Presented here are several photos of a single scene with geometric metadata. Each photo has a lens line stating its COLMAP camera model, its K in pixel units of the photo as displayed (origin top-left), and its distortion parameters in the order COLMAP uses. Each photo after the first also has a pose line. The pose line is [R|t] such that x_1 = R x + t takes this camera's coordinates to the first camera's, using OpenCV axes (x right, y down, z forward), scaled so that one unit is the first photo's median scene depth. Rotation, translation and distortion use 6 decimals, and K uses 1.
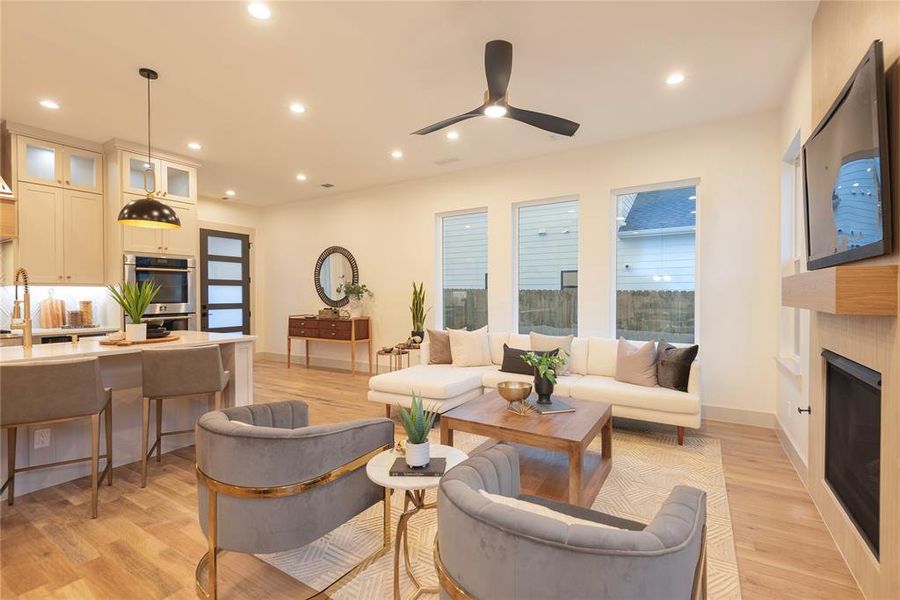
lens RADIAL K [[404.4, 0, 448.3], [0, 404.4, 298.7], [0, 0, 1]] dist [0.032291, -0.020657]
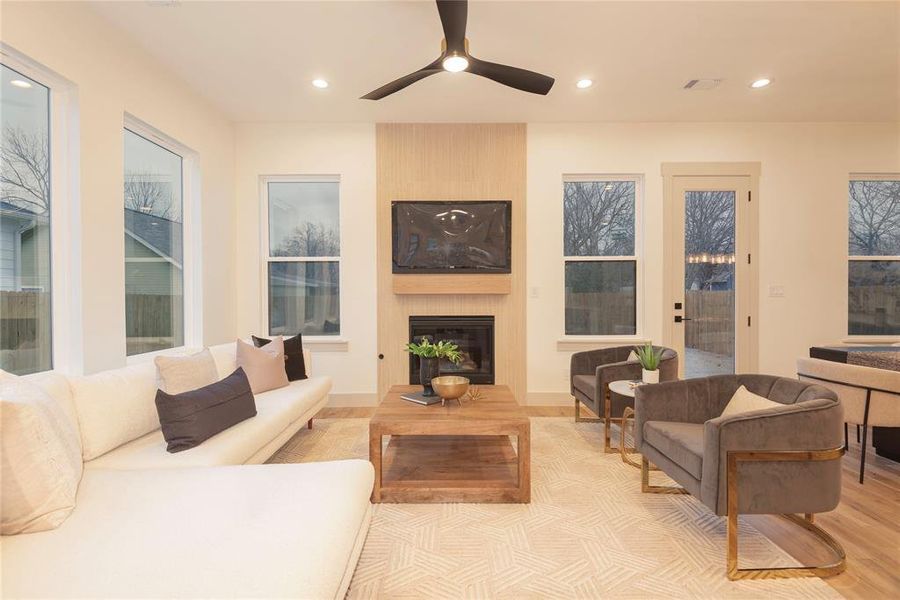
lens RADIAL K [[404.4, 0, 448.3], [0, 404.4, 298.7], [0, 0, 1]] dist [0.032291, -0.020657]
pose [[-0.526758, -0.000641, 0.850015, -0.251175], [0.013173, 0.999873, 0.008918, 0.009020], [-0.849913, 0.015895, -0.526683, 0.613232]]
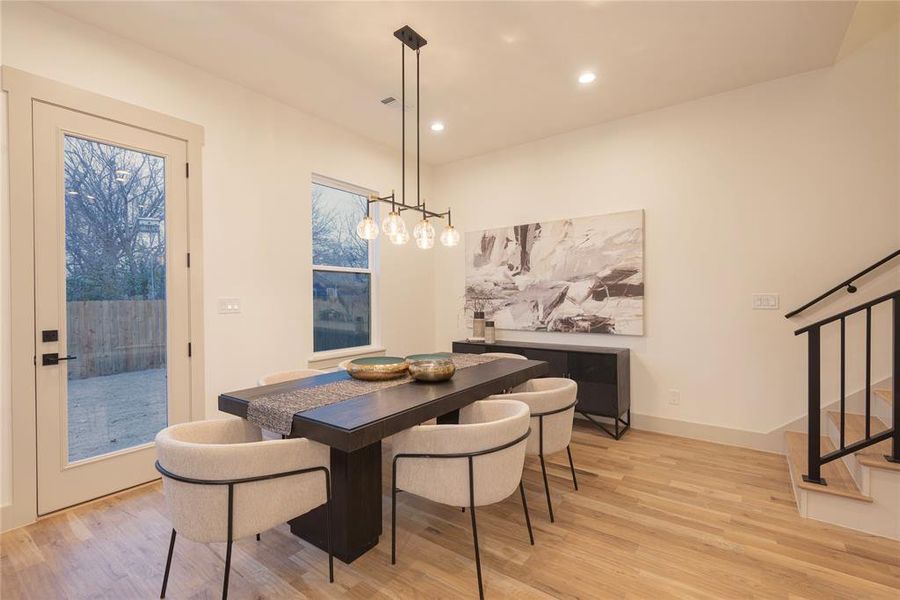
lens RADIAL K [[403.1, 0, 447.7], [0, 403.1, 299.5], [0, 0, 1]] dist [0.022304, -0.013522]
pose [[-0.996921, 0.011715, 0.077527, -0.271297], [0.012993, 0.999788, 0.016001, -0.001694], [-0.077323, 0.016959, -0.996862, 0.305460]]
